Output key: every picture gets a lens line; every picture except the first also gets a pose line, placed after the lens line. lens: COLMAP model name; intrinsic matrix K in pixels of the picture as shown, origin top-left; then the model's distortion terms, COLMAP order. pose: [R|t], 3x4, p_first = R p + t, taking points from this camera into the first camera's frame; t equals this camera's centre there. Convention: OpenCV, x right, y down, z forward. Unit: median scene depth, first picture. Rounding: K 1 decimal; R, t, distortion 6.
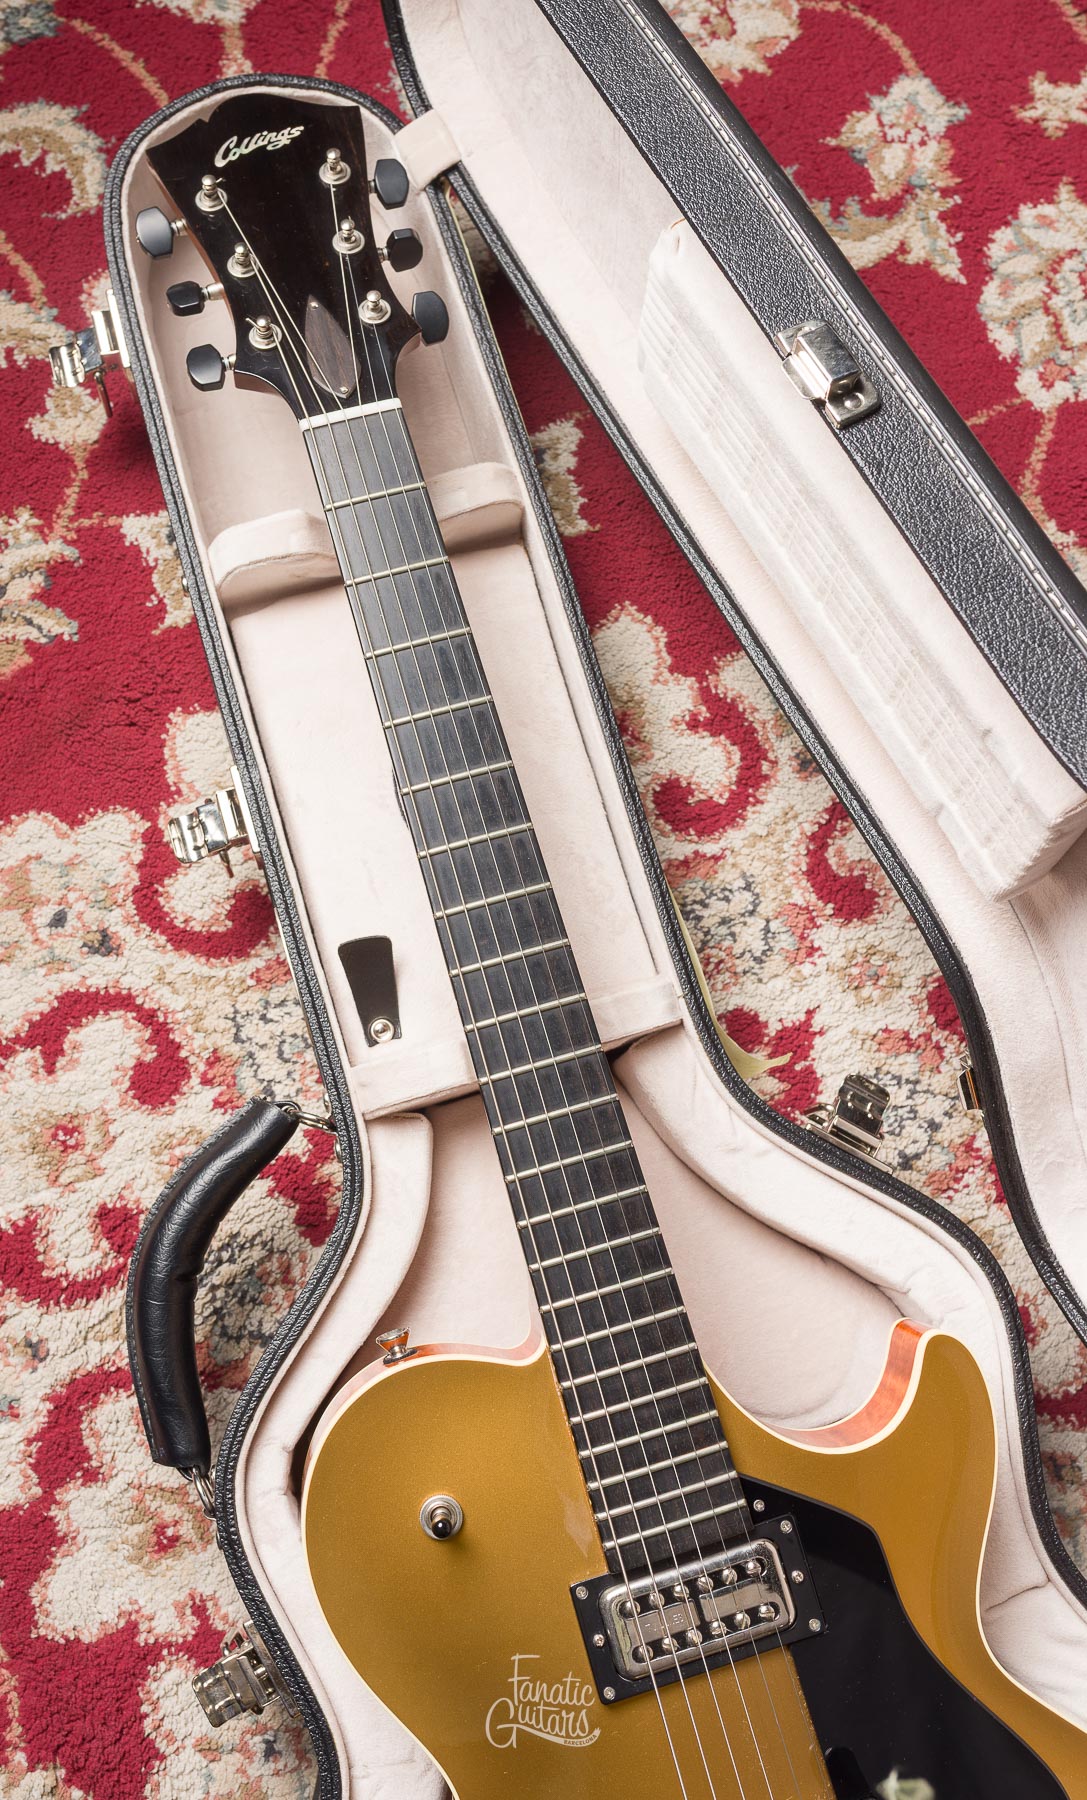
lens RADIAL K [[1785.6, 0, 464.3], [0, 1785.6, 870.2], [0, 0, 1]] dist [0.002414, -0.008180]
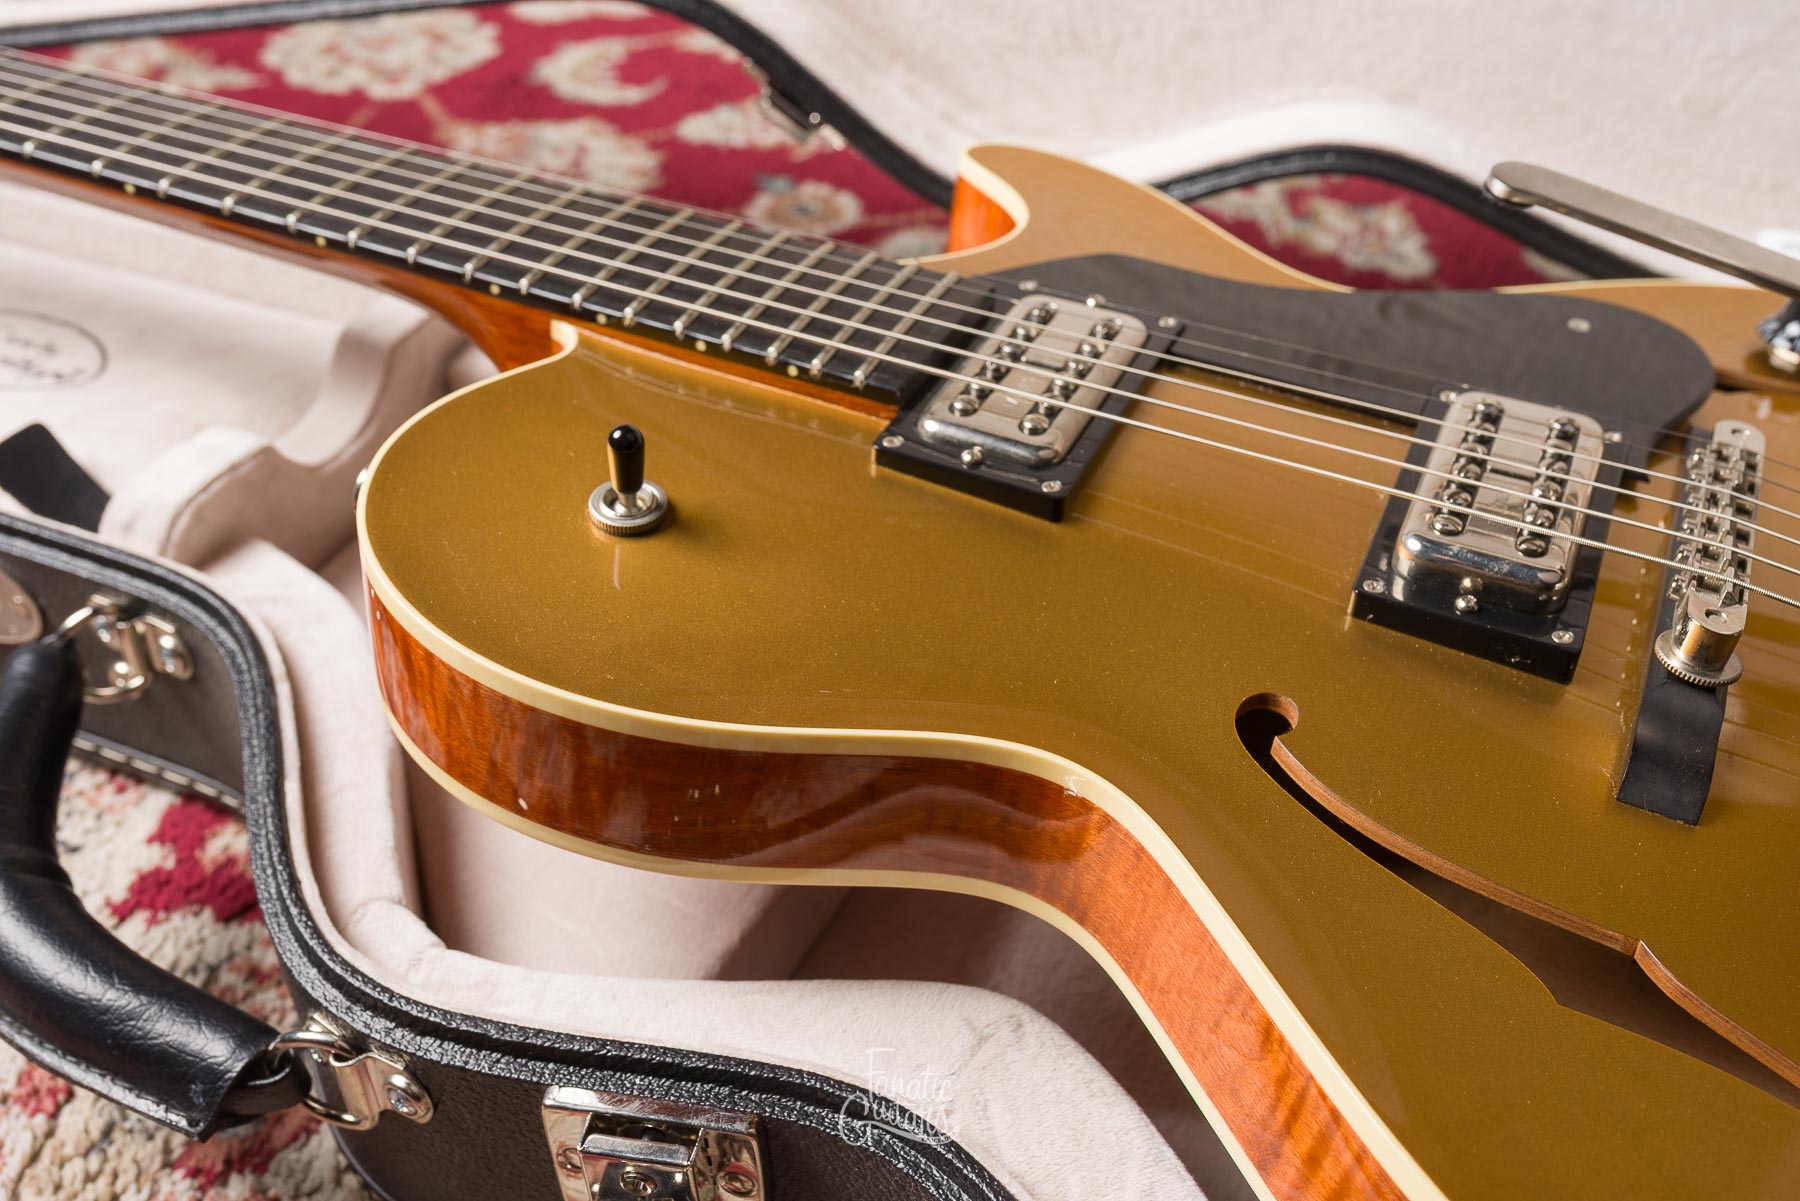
lens RADIAL K [[1798.6, 0, 900.0], [0, 1798.6, 600.5], [0, 0, 1]] dist [-0.001165, 0.008353]
pose [[0.647907, -0.501686, 0.573173, -0.223855], [0.749405, 0.554584, -0.361702, 0.494081], [-0.136412, 0.663888, 0.735286, 0.463038]]
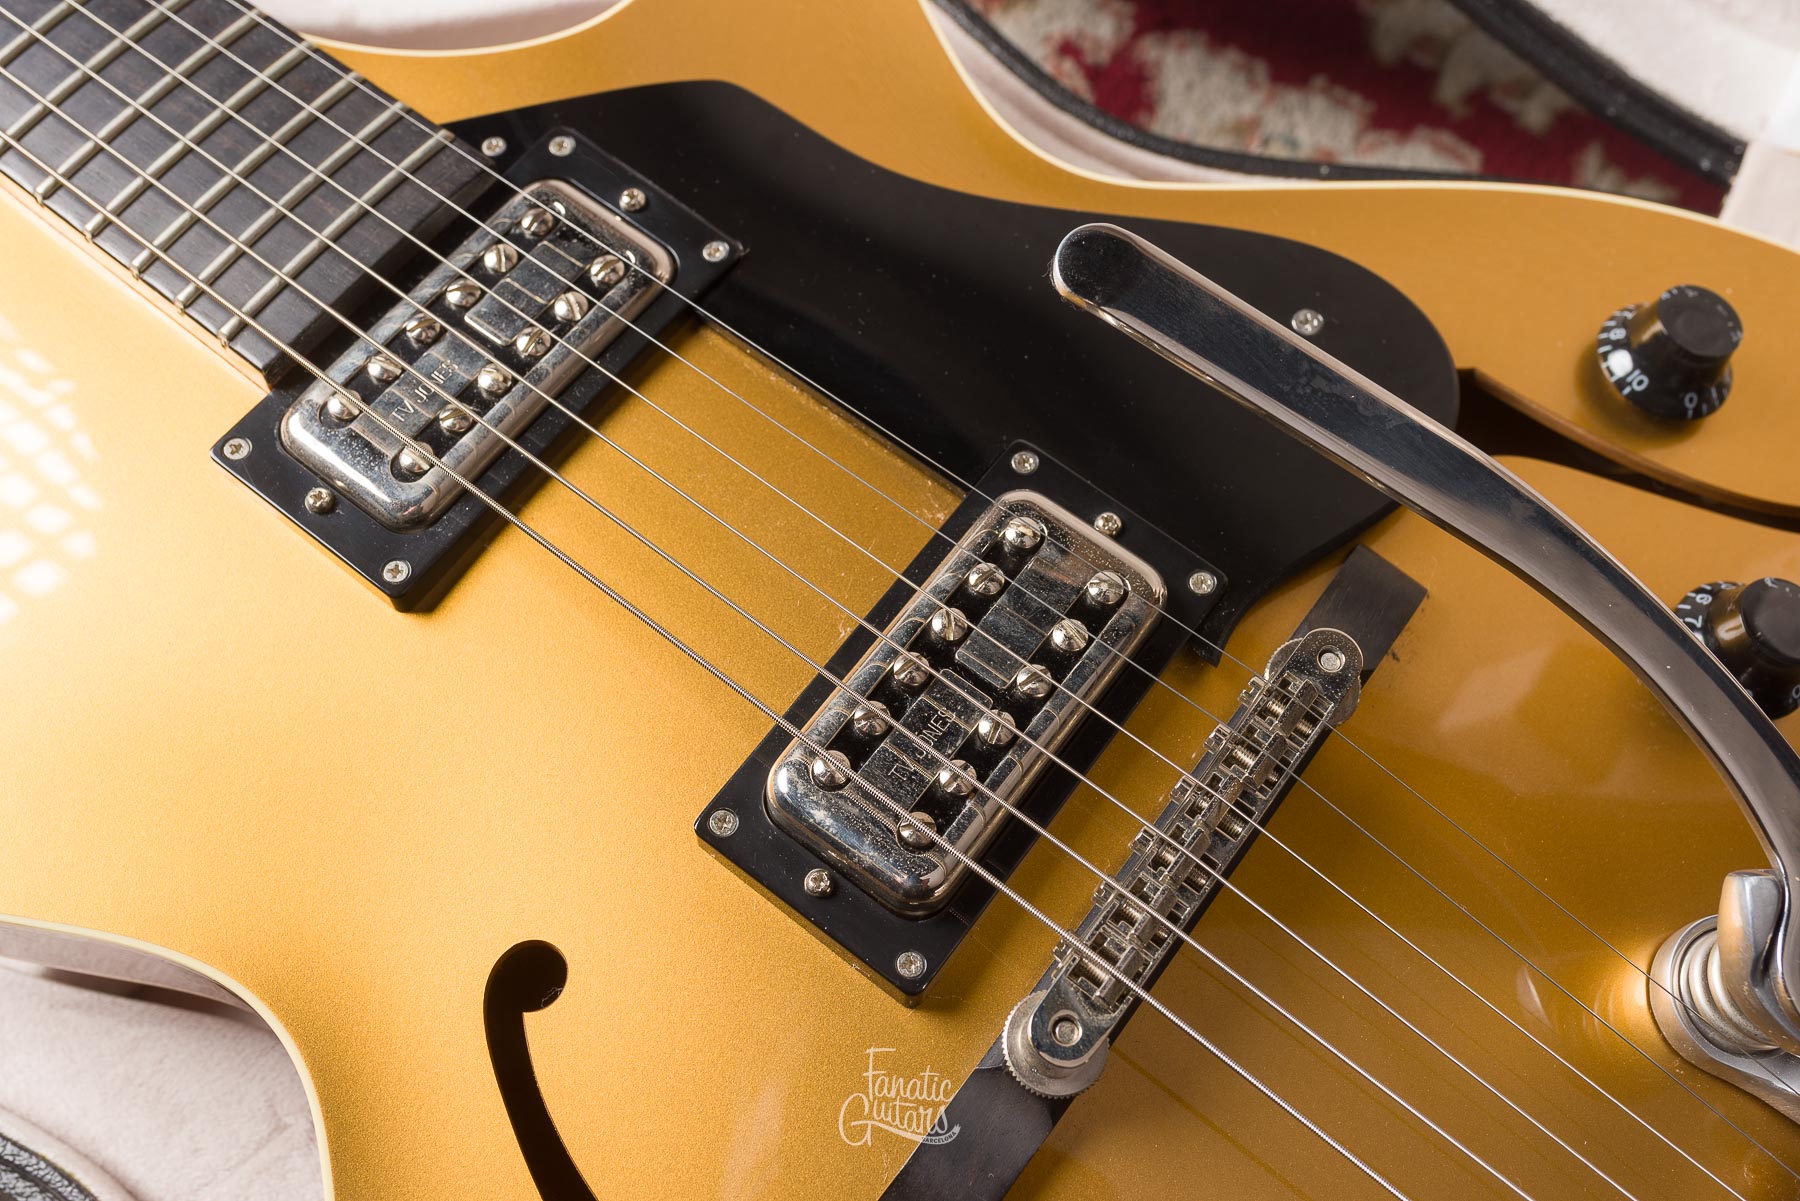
lens RADIAL K [[1822.6, 0, 900.0], [0, 1822.6, 600.5], [0, 0, 1]] dist [0.005493, 0.004093]
pose [[0.800325, -0.560880, 0.211881, 0.061642], [0.592626, 0.793632, -0.137632, 0.456944], [-0.090960, 0.235717, 0.967556, 0.419784]]
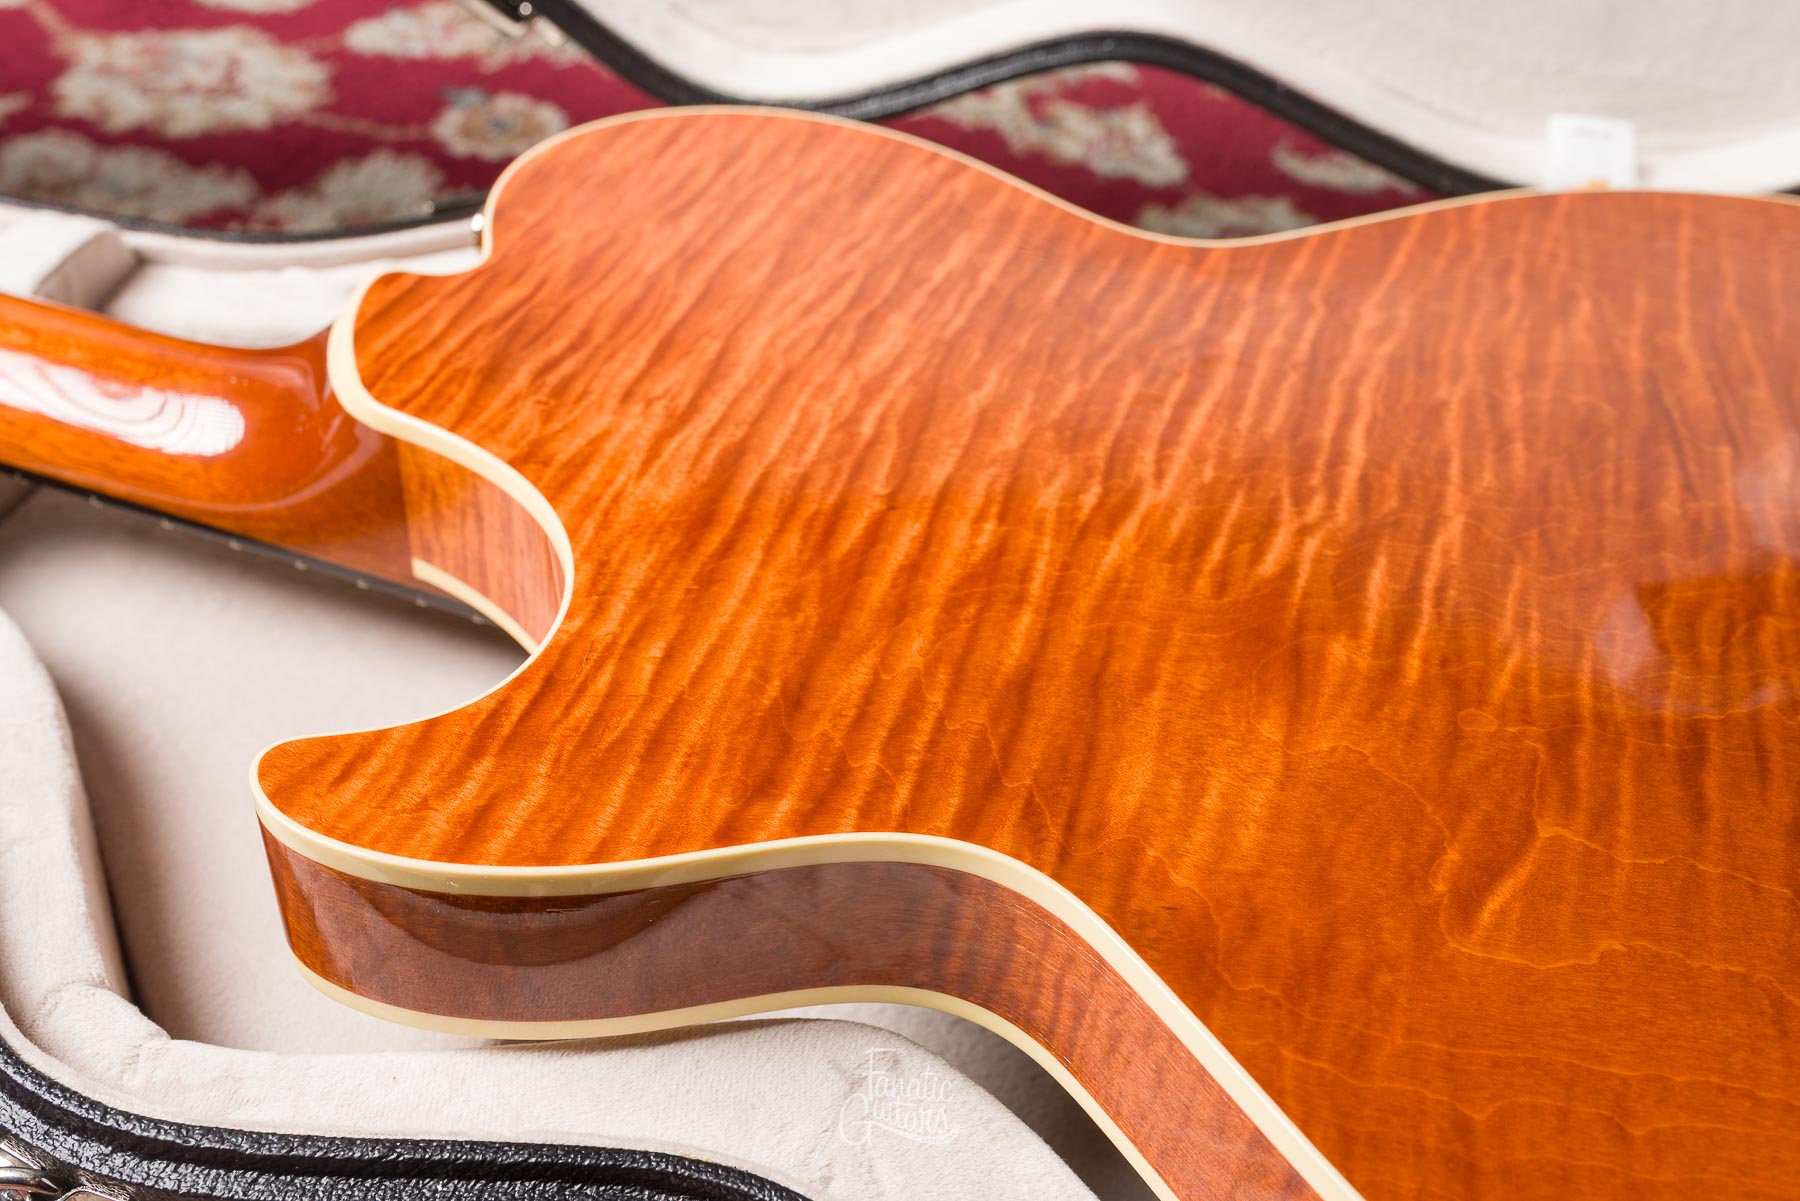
lens RADIAL K [[1813.0, 0, 900.0], [0, 1813.0, 600.5], [0, 0, 1]] dist [0.004940, -0.013309]
pose [[0.509108, -0.557825, 0.655469, -0.197638], [0.831677, 0.514932, -0.207747, 0.446500], [-0.221635, 0.650905, 0.726086, 0.515648]]
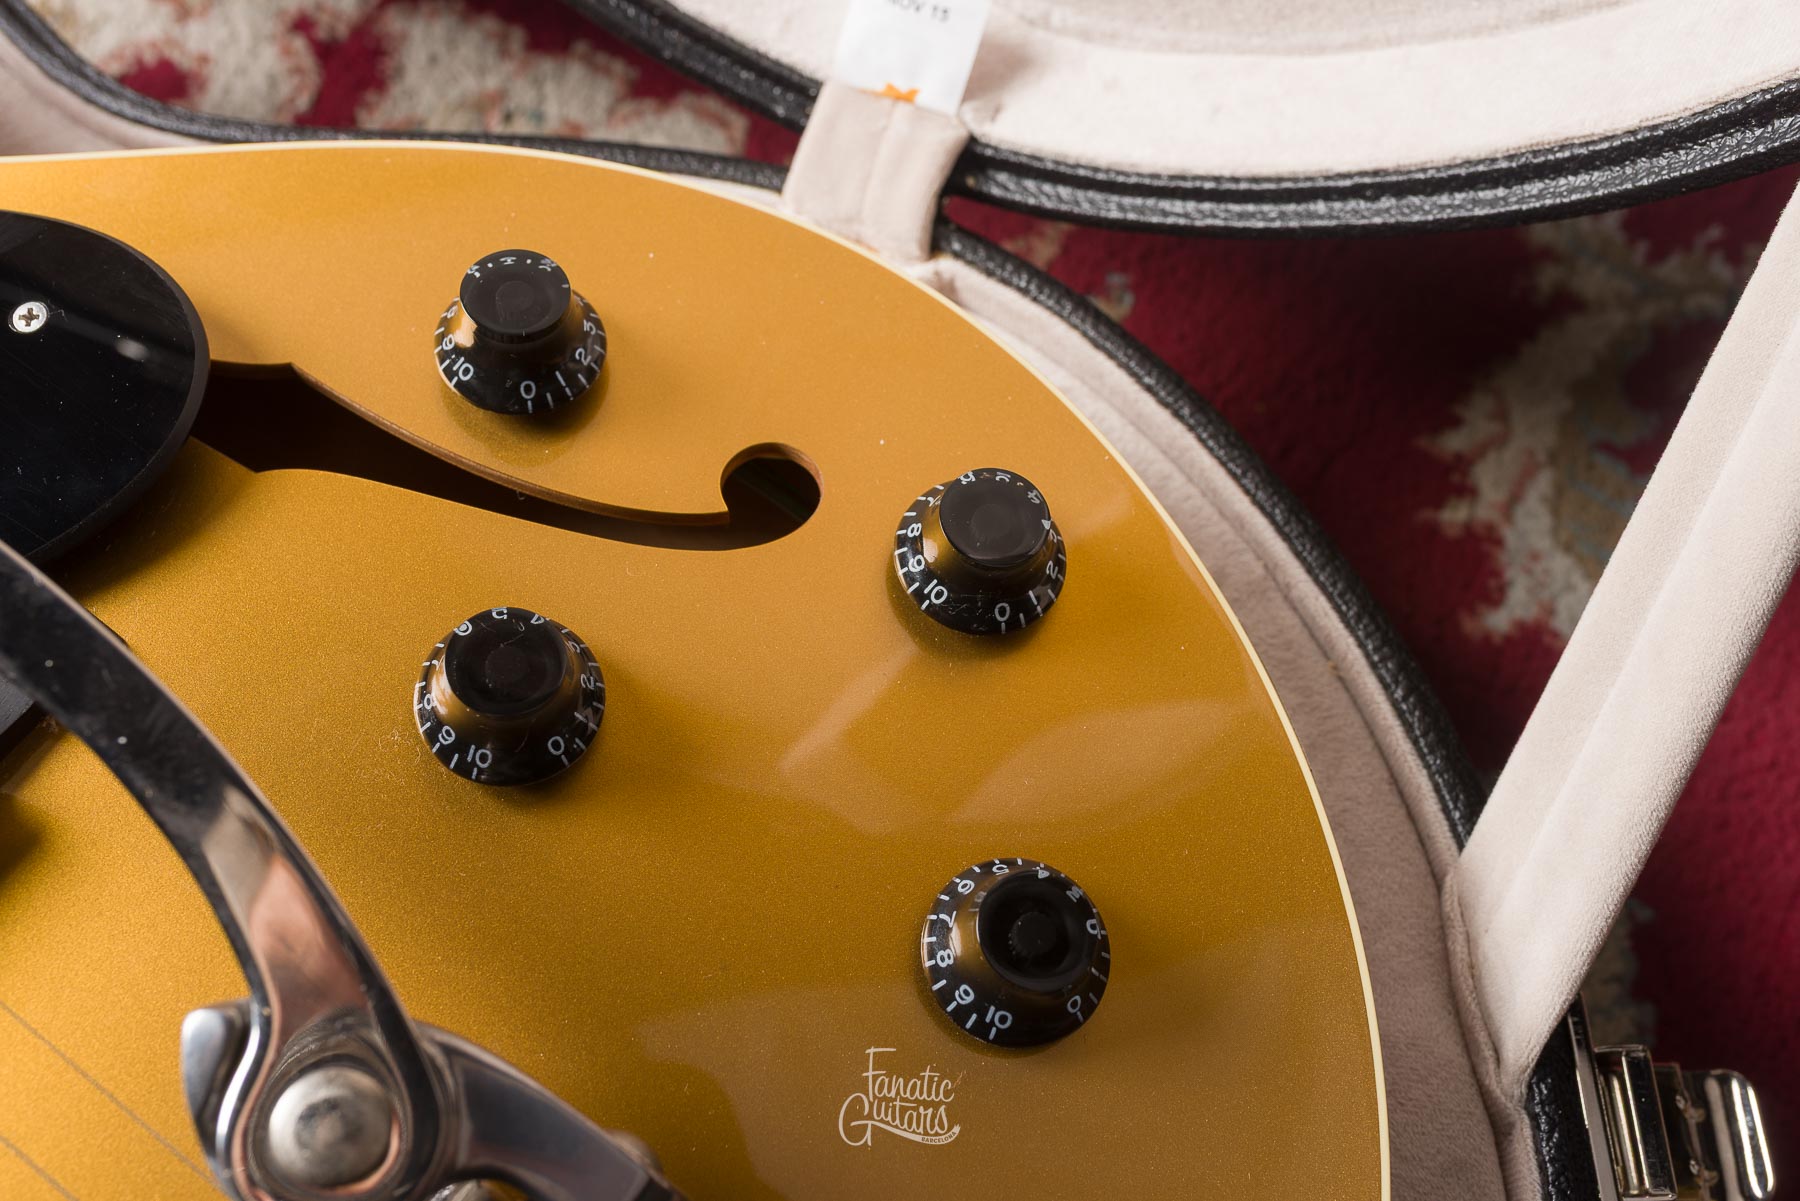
lens RADIAL K [[1822.6, 0, 900.0], [0, 1822.6, 600.5], [0, 0, 1]] dist [0.005493, 0.004093]
pose [[0.772638, -0.596422, 0.217511, 0.261135], [0.629897, 0.762914, -0.145574, 0.583884], [-0.079119, 0.249486, 0.965141, 0.468330]]
